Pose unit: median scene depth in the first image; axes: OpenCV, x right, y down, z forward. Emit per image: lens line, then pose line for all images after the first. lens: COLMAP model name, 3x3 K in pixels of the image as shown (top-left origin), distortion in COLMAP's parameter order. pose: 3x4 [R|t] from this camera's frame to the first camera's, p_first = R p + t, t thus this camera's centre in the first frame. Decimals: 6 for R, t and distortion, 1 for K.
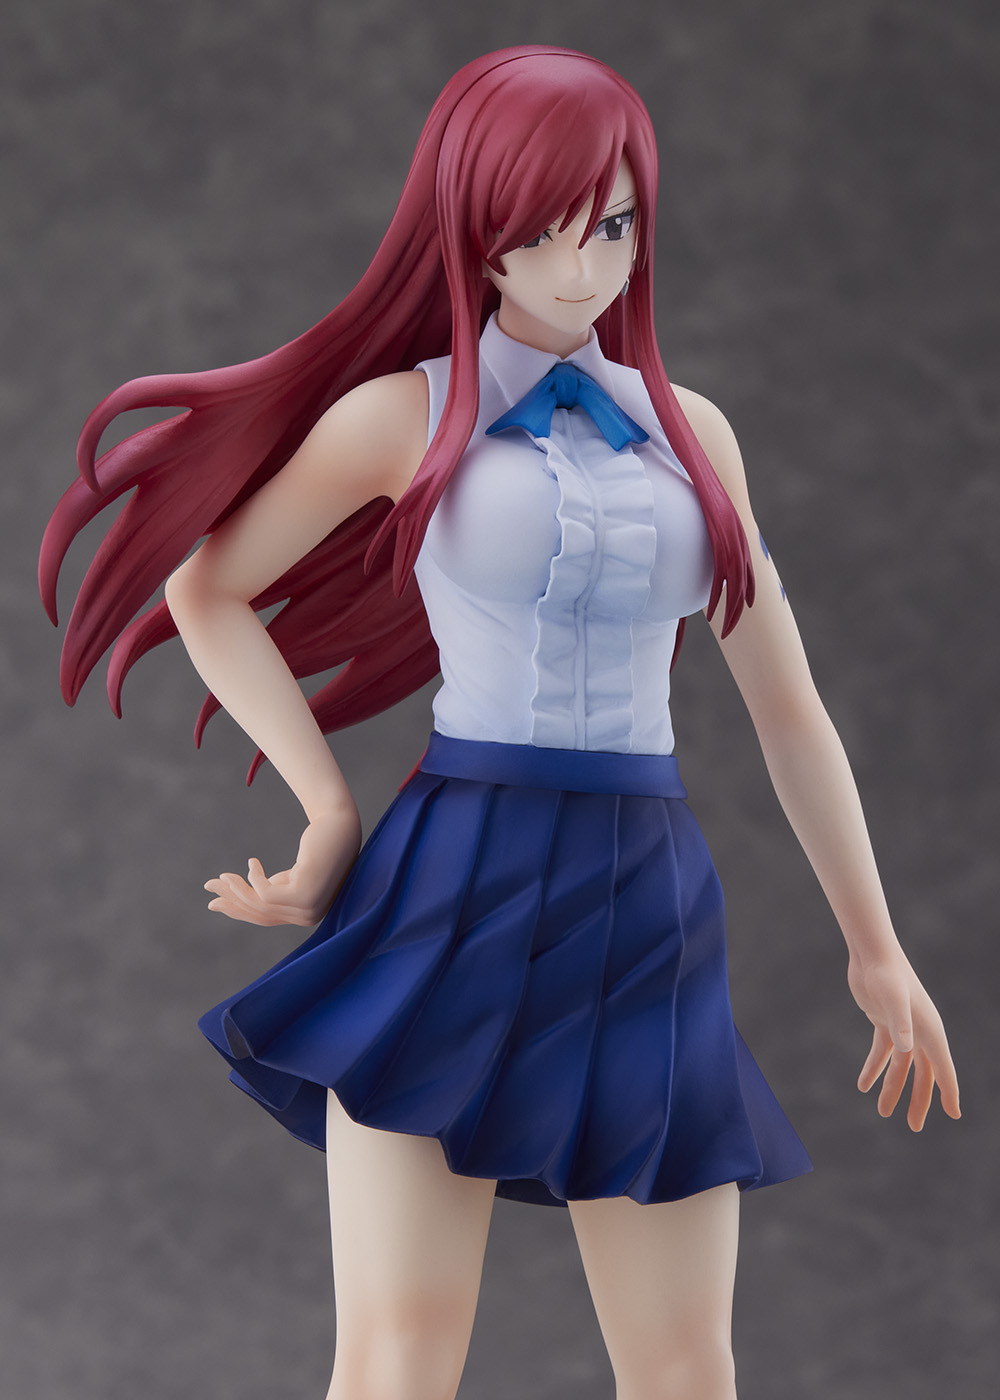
lens RADIAL K [[8350.1, 0, 500.0], [0, 8350.1, 700.0], [0, 0, 1]] dist [-0.538945, -6.403610]
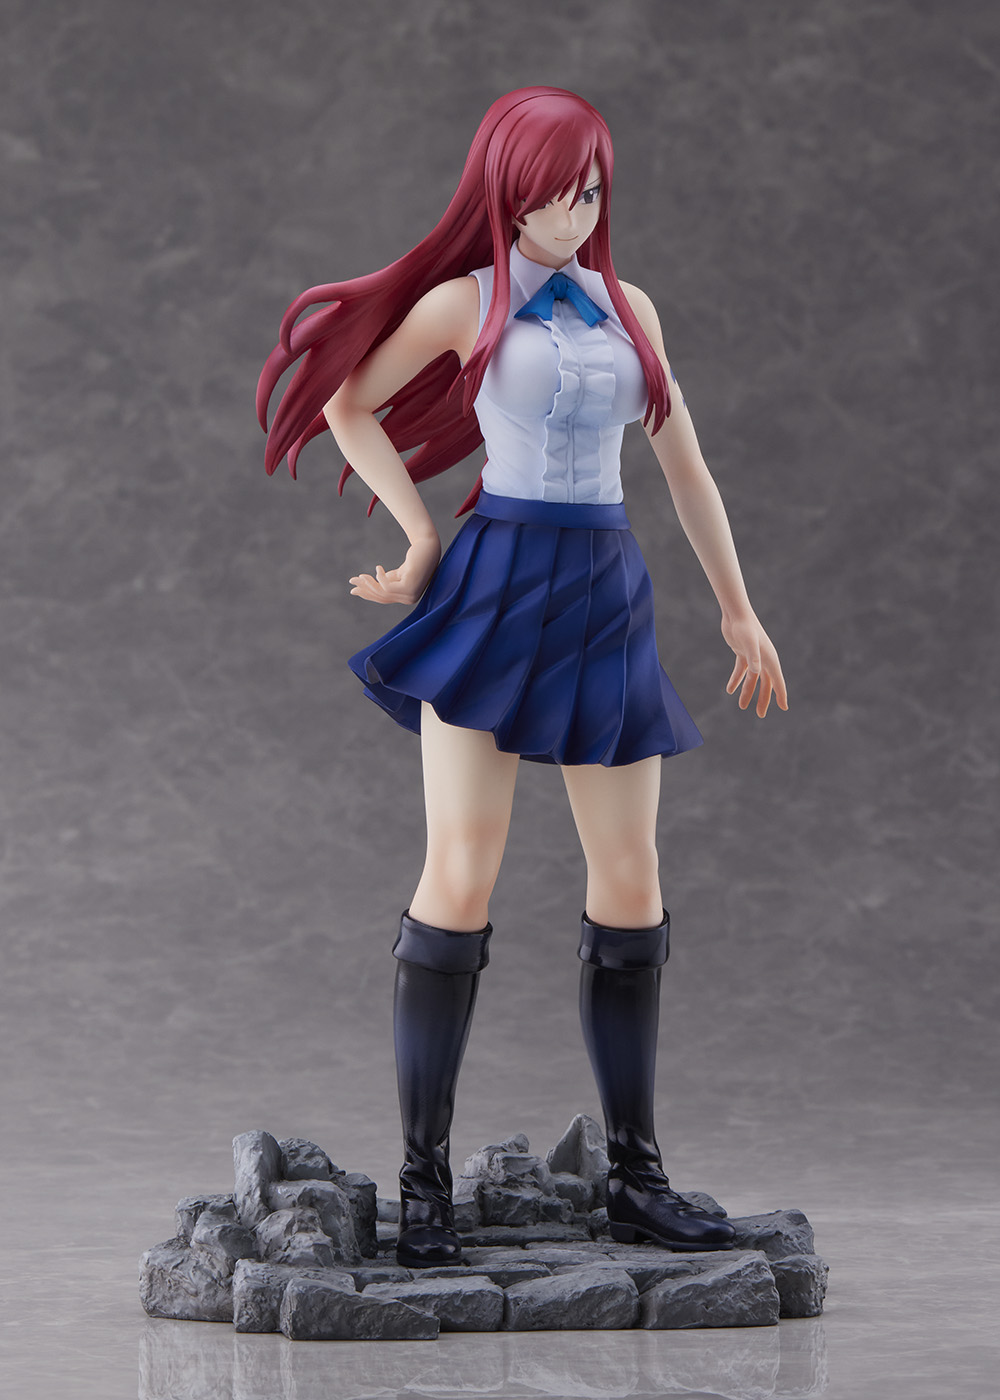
lens RADIAL K [[8350.1, 0, 500.0], [0, 8350.1, 700.0], [0, 0, 1]] dist [-0.538945, -6.403610]
pose [[0.999120, -0.004126, 0.041749, -0.076431], [0.000459, 0.996167, 0.087473, -0.103469], [-0.041950, -0.087377, 0.995292, -0.710225]]
